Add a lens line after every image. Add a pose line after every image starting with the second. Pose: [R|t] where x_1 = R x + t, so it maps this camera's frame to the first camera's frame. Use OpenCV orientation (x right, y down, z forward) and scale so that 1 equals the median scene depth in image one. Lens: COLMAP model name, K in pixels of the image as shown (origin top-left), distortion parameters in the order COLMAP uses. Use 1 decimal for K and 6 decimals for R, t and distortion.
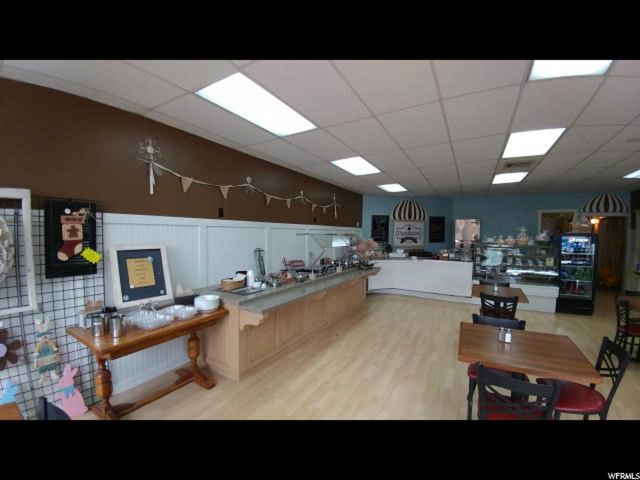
lens RADIAL K [[260.2, 0, 320.0], [0, 260.2, 240.0], [0, 0, 1]] dist [-0.001774, -0.000353]
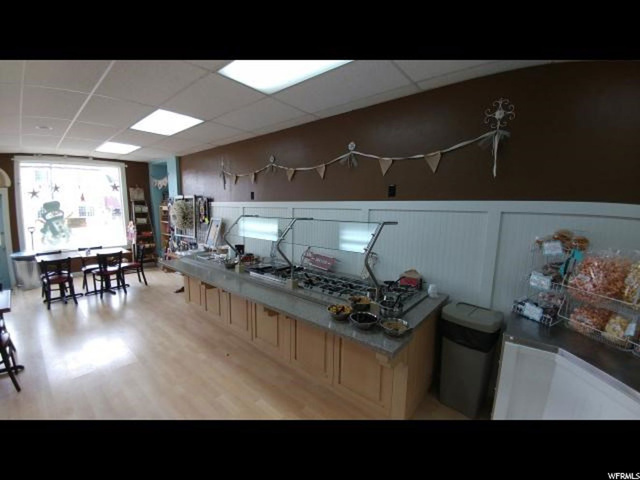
lens RADIAL K [[260.2, 0, 320.0], [0, 260.2, 240.0], [0, 0, 1]] dist [-0.001774, -0.000353]
pose [[-0.172195, 0.114783, -0.978353, 1.701620], [-0.041255, 0.991476, 0.123584, -0.134866], [0.984199, 0.061643, -0.165991, 3.300568]]
